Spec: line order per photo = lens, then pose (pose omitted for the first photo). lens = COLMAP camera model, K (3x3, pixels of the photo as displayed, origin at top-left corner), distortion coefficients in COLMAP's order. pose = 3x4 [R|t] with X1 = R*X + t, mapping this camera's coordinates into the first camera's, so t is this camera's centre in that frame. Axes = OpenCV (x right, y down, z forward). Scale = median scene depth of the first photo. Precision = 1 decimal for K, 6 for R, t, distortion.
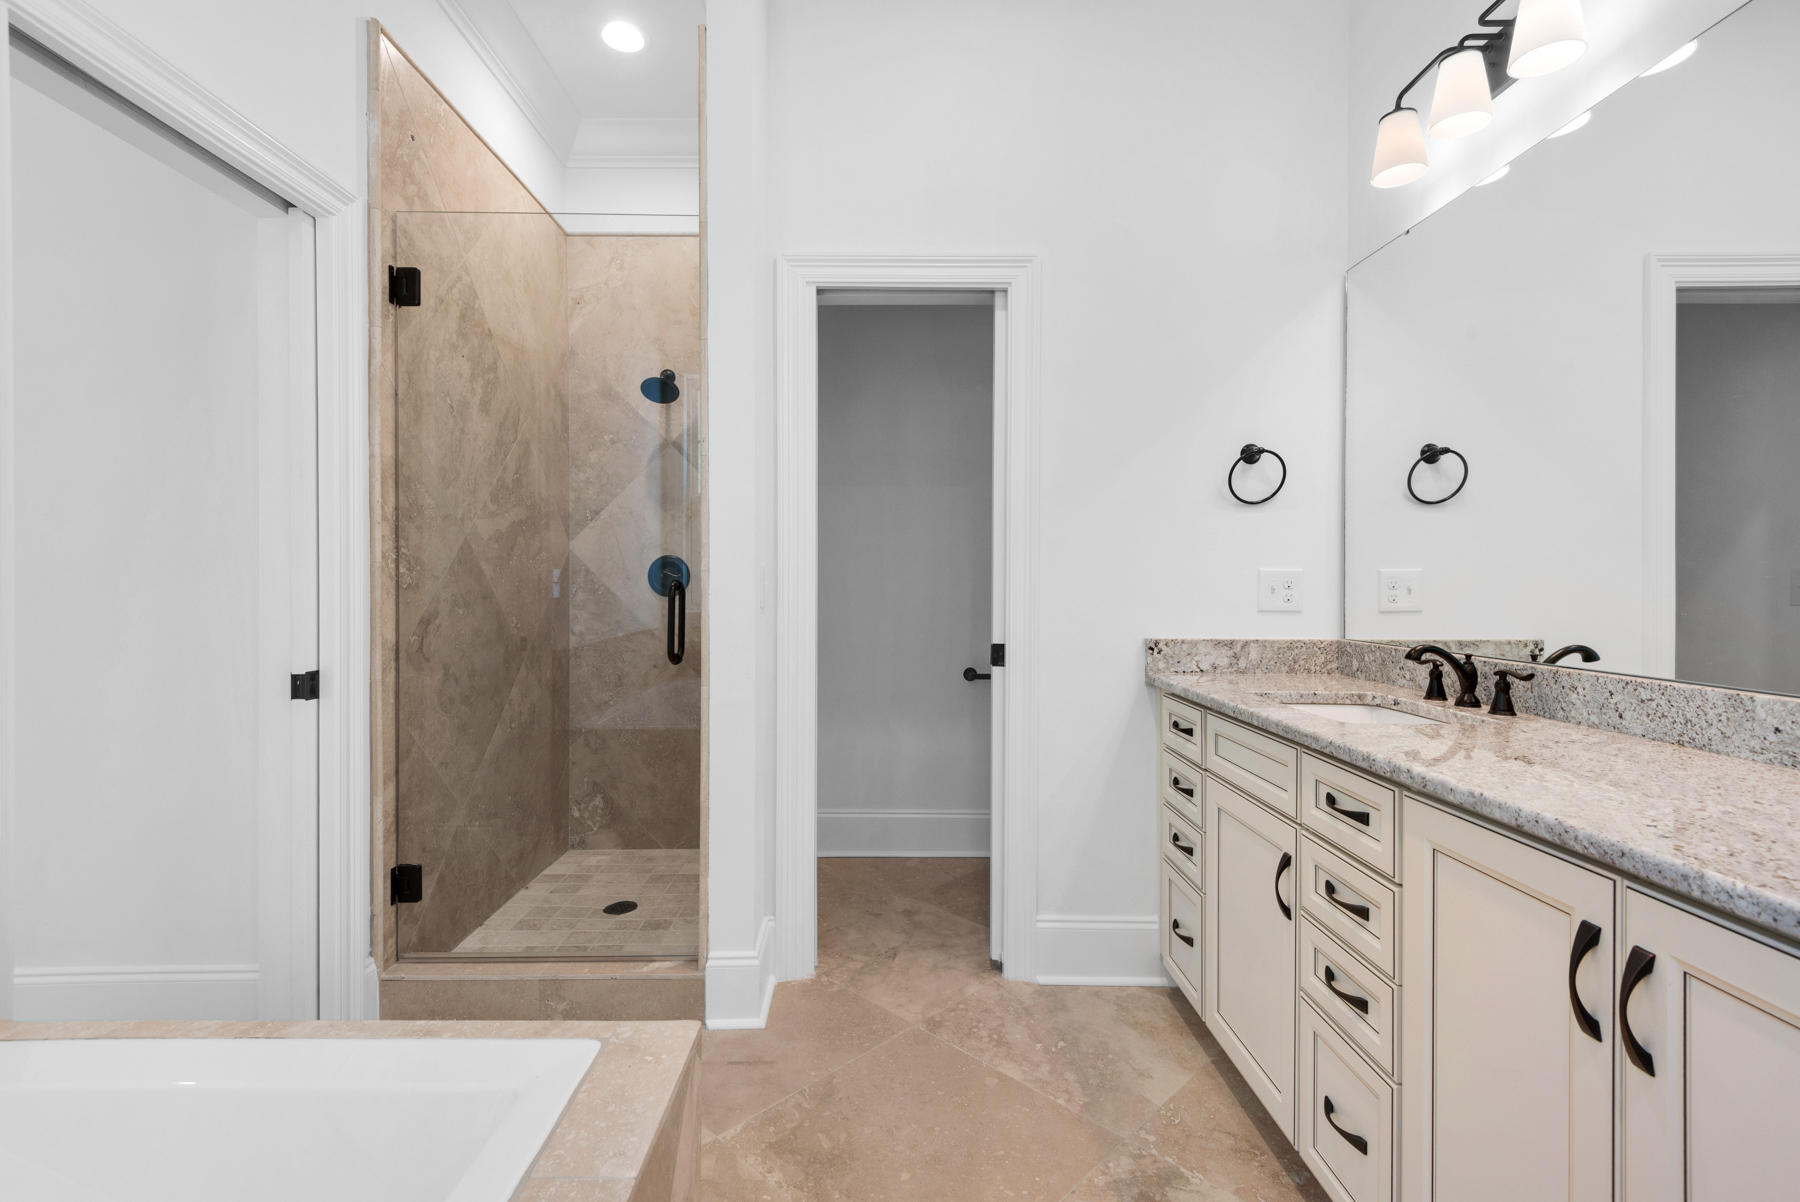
lens RADIAL K [[806.7, 0, 901.1], [0, 806.7, 586.1], [0, 0, 1]] dist [0.019140, -0.011442]
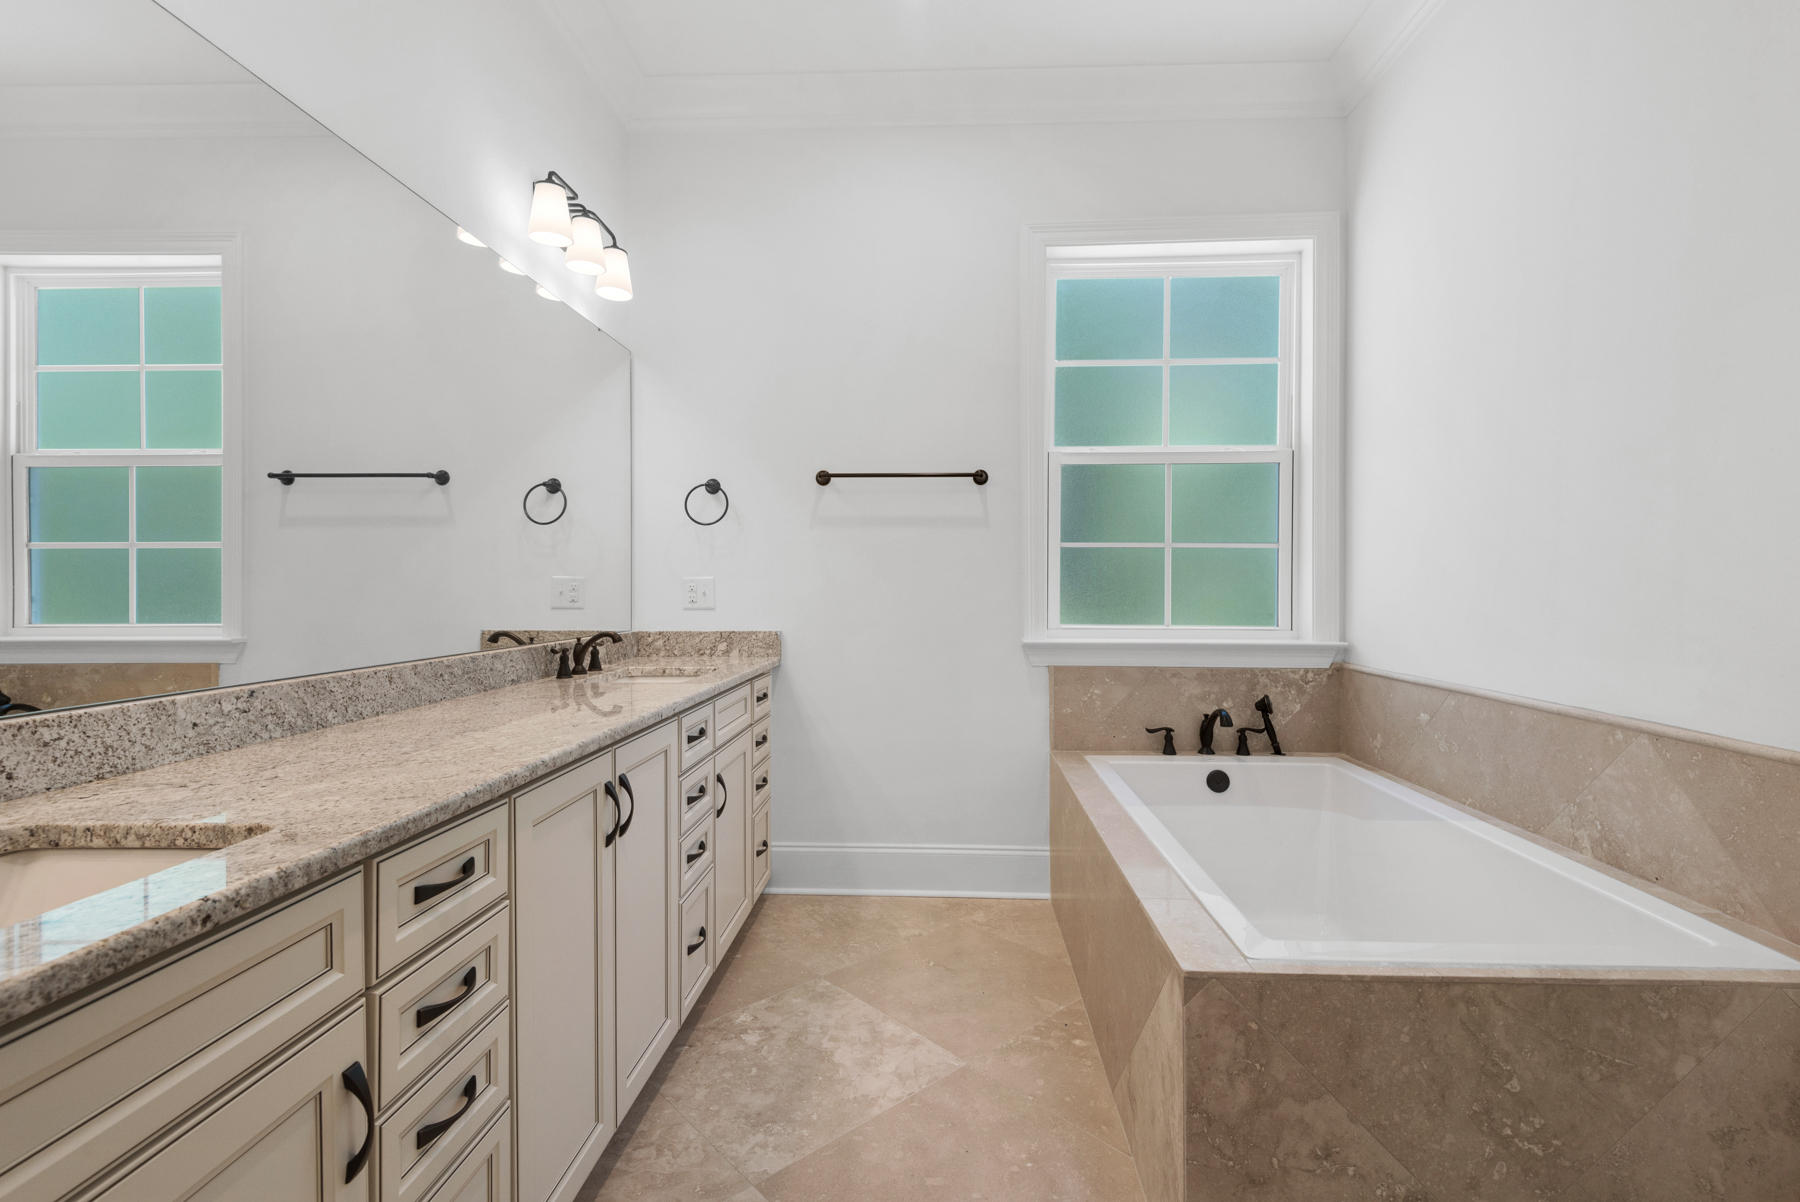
lens RADIAL K [[806.7, 0, 914.8], [0, 806.7, 591.6], [0, 0, 1]] dist [0.019140, -0.011442]
pose [[-0.998636, -0.012259, 0.050753, 0.051450], [-0.011512, 0.999821, 0.014989, -0.016503], [-0.050928, 0.014384, -0.998599, 1.320256]]
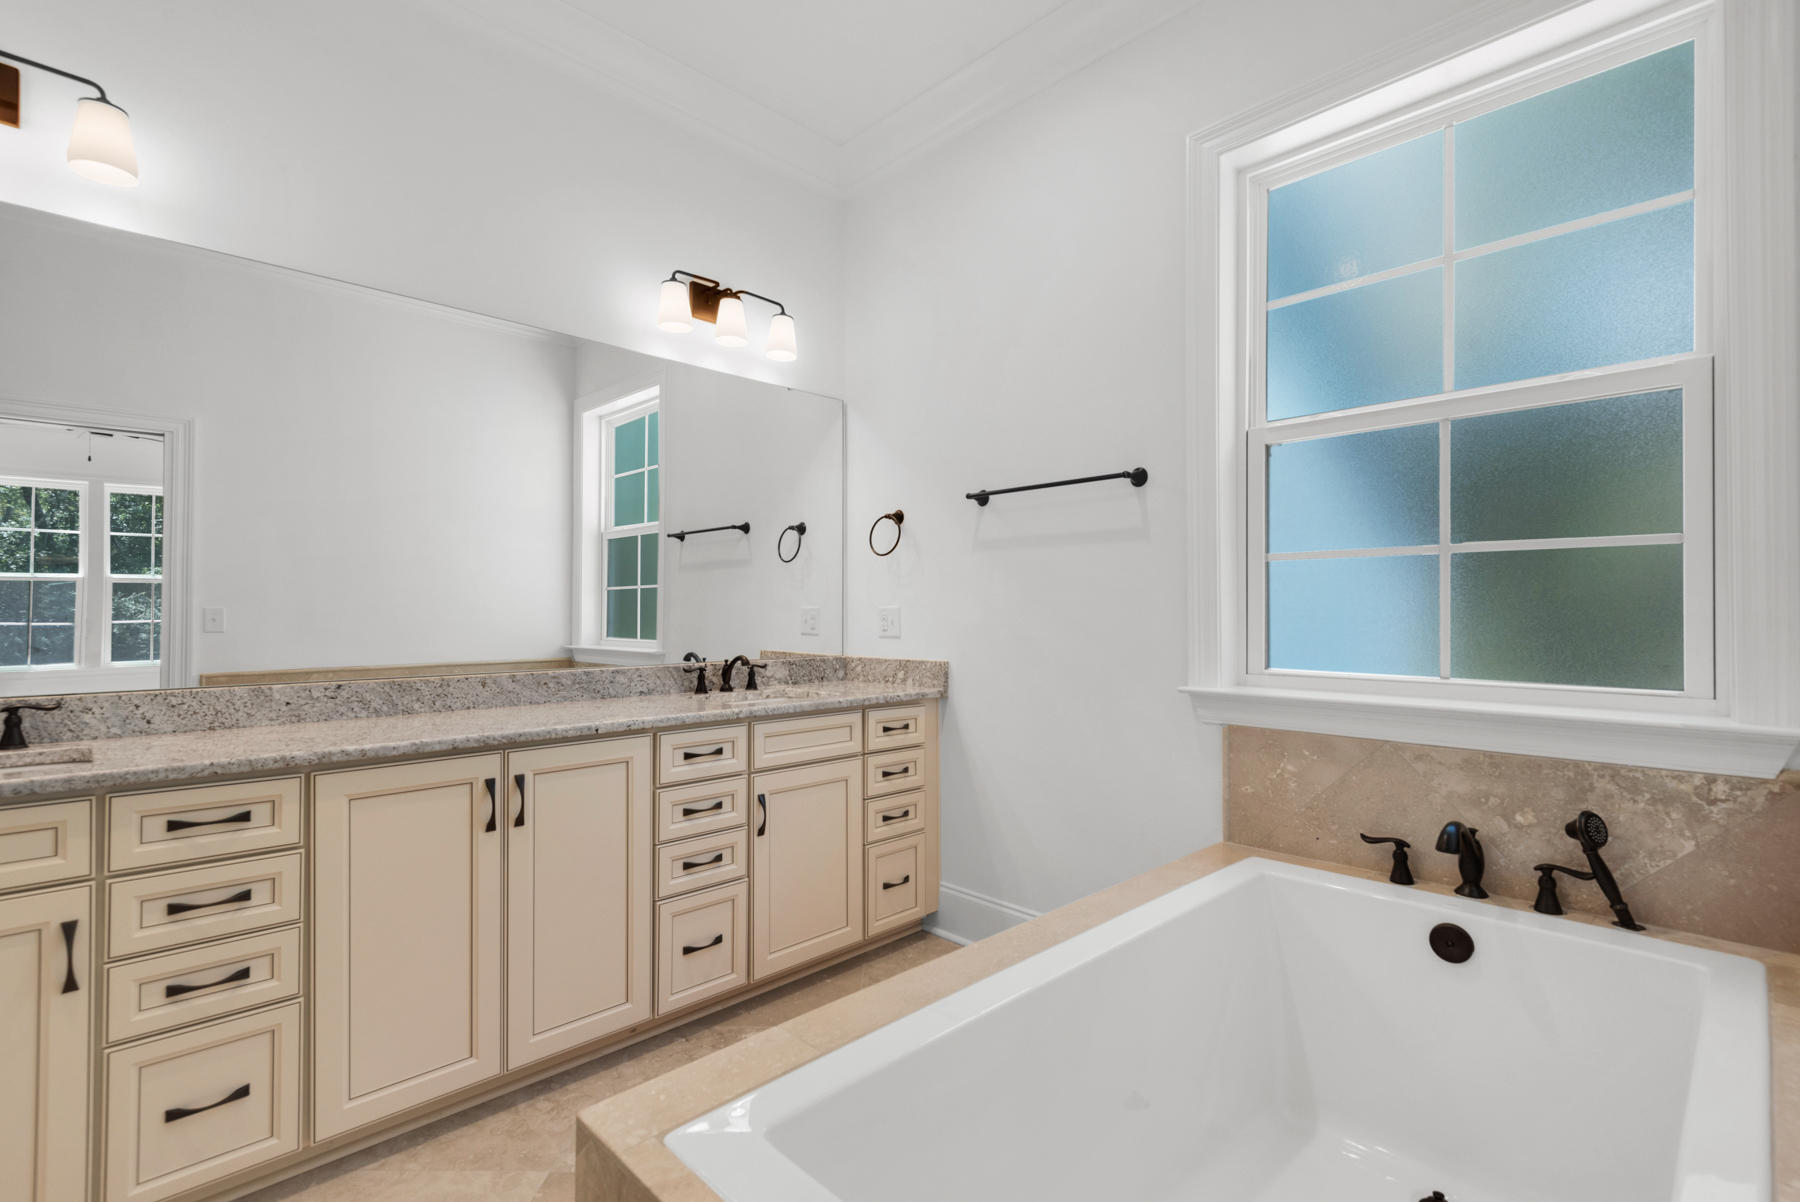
lens RADIAL K [[806.7, 0, 922.1], [0, 806.7, 603.8], [0, 0, 1]] dist [0.019140, -0.011442]
pose [[-0.696995, -0.001770, 0.717074, -0.716050], [-0.000298, 0.999998, 0.002178, -0.024967], [-0.717076, 0.001305, -0.696994, 0.808829]]
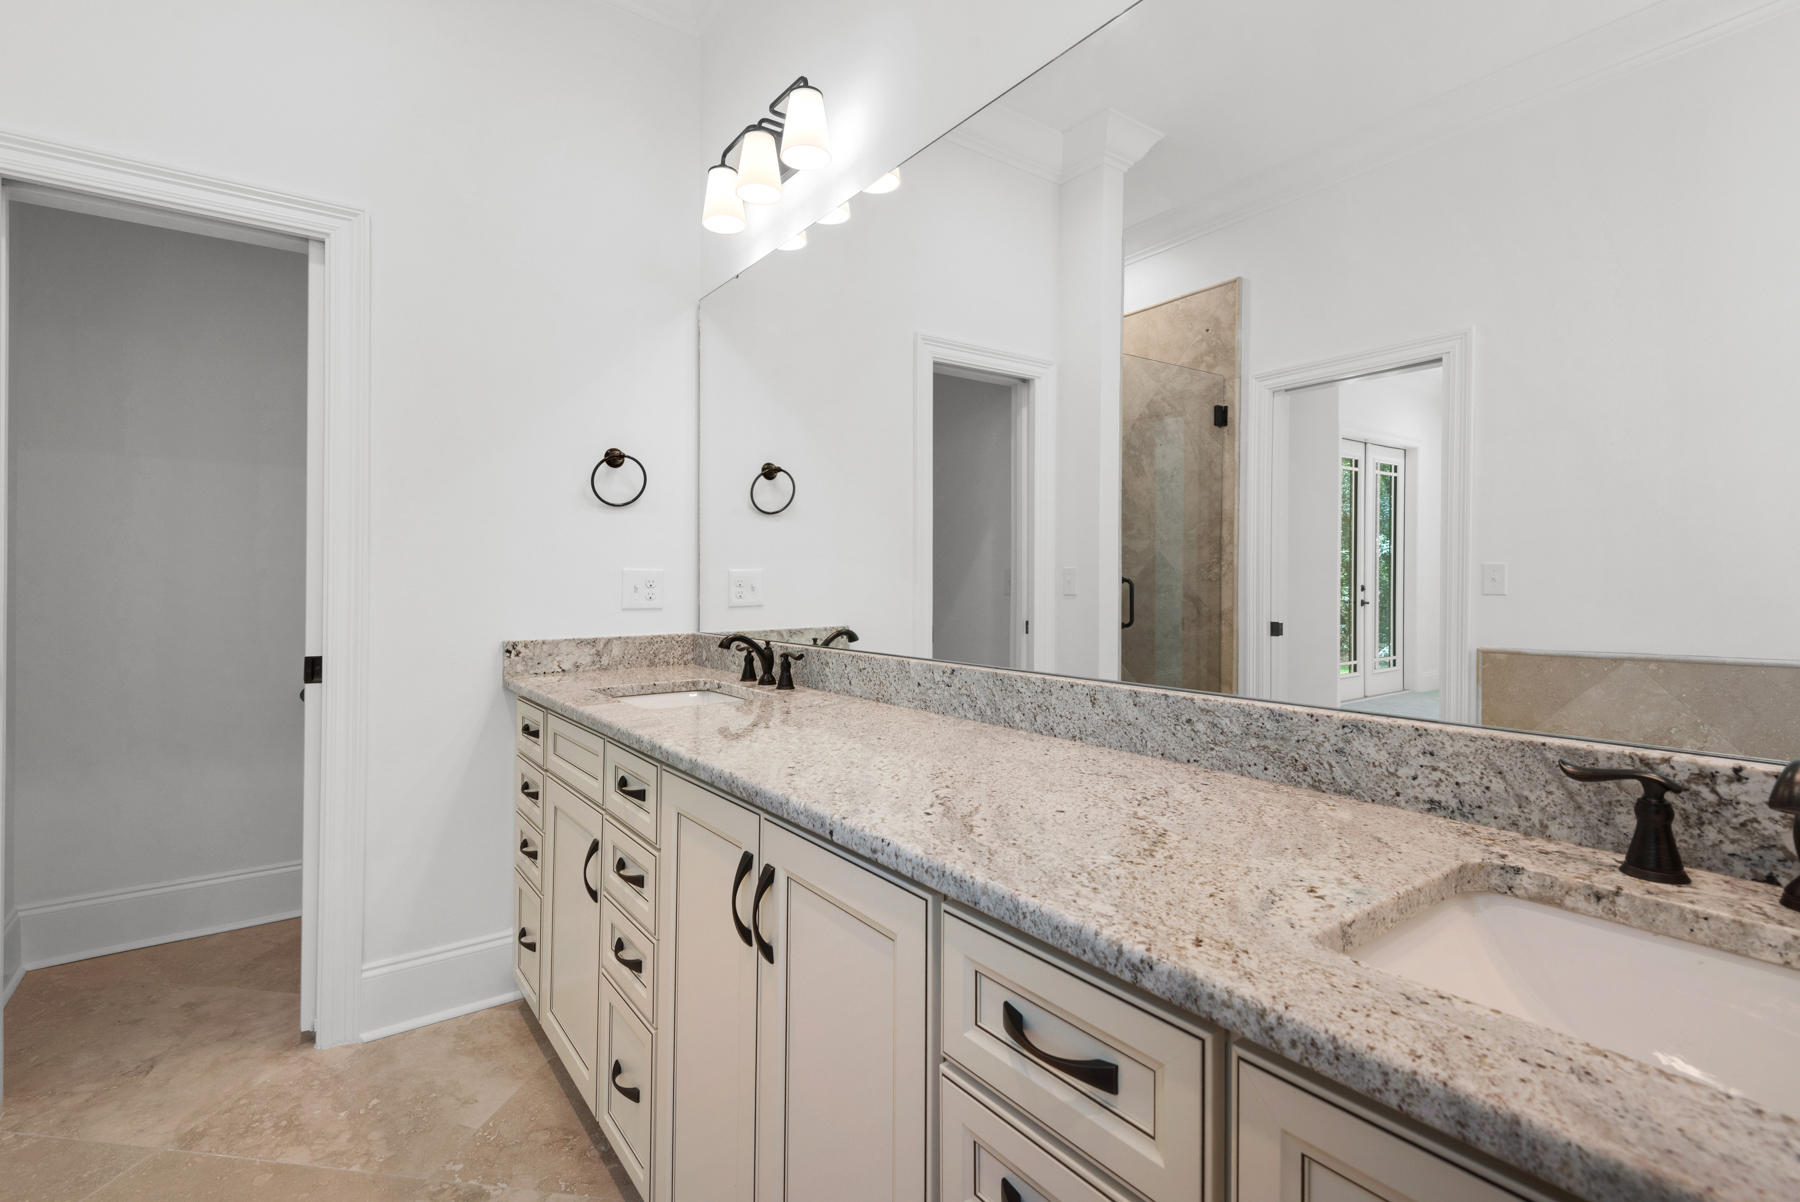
lens RADIAL K [[806.7, 0, 904.1], [0, 806.7, 586.3], [0, 0, 1]] dist [0.019140, -0.011442]
pose [[0.805844, -0.010192, 0.592041, 0.154475], [0.010960, 0.999937, 0.002296, 0.003516], [-0.592027, 0.004639, 0.805905, -0.069444]]
